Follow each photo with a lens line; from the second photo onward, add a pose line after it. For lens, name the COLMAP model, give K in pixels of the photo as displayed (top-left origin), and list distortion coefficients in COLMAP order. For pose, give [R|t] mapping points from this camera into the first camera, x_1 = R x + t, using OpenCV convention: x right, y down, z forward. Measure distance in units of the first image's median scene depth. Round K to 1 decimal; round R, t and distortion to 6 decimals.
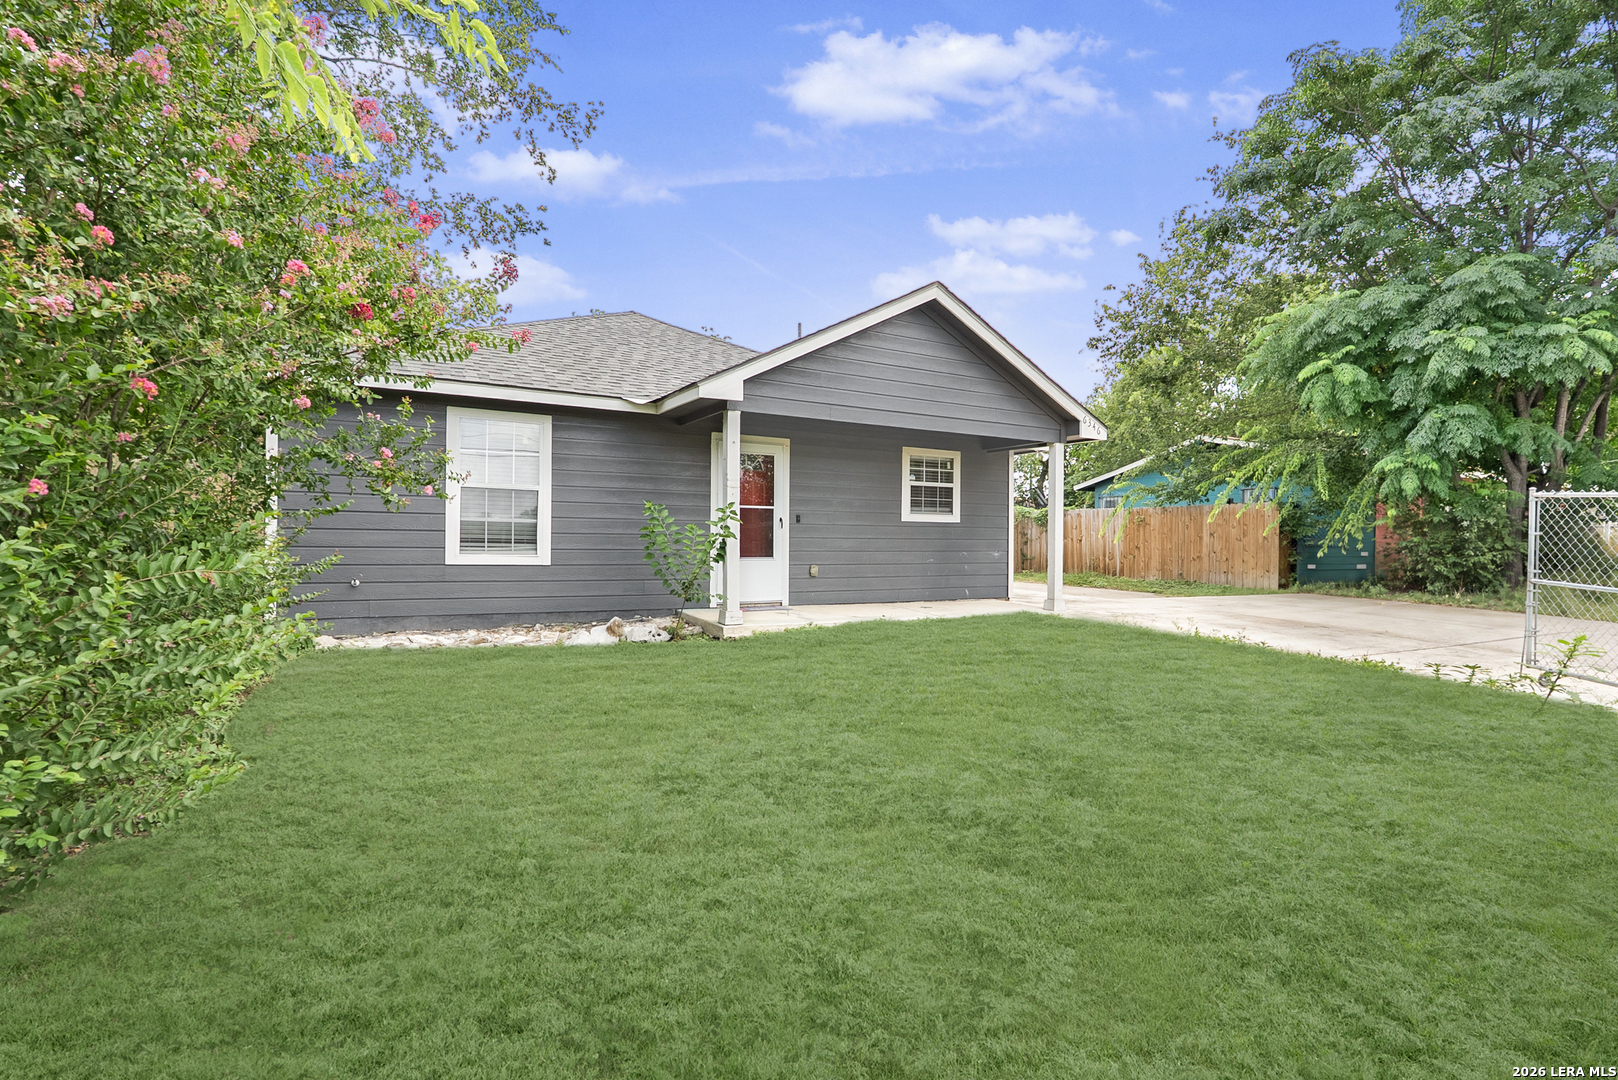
lens RADIAL K [[758.8, 0, 803.3], [0, 758.8, 535.2], [0, 0, 1]] dist [0.043615, -0.000846]
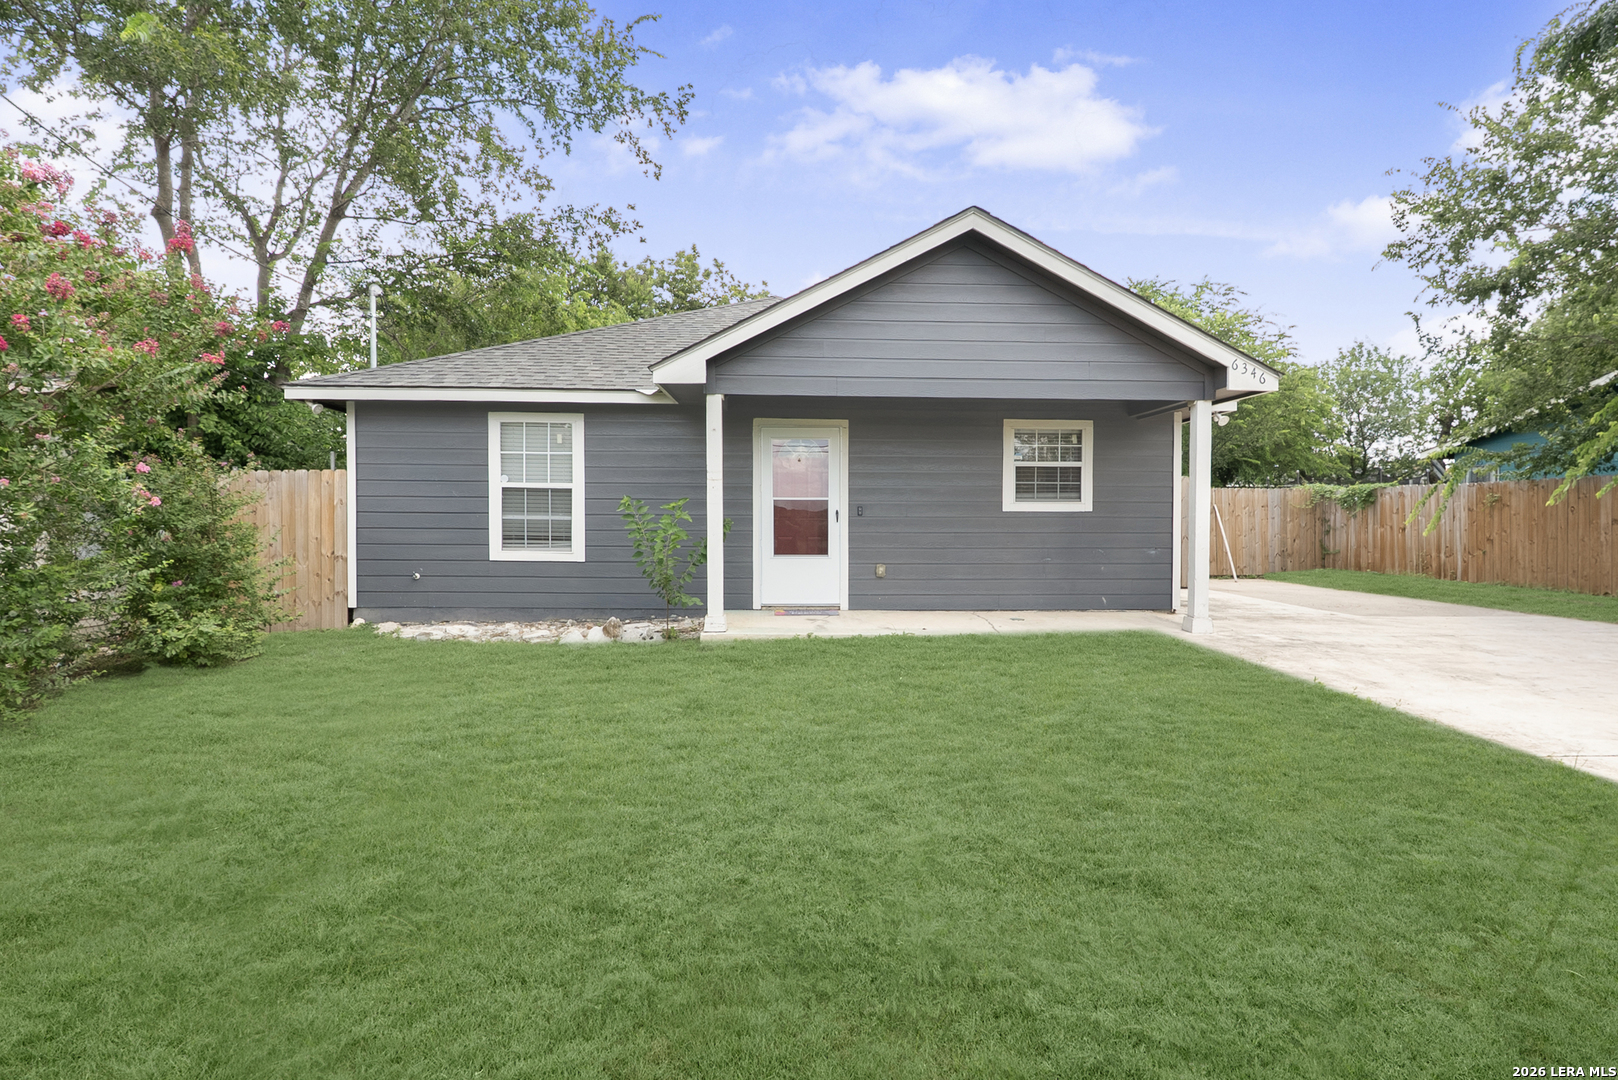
lens RADIAL K [[758.8, 0, 823.0], [0, 758.8, 539.6], [0, 0, 1]] dist [0.043615, -0.000846]
pose [[0.906148, 0.001982, -0.422955, 0.325142], [0.008425, 0.999706, 0.022734, -0.008739], [0.422876, -0.024163, 0.905865, 0.188404]]
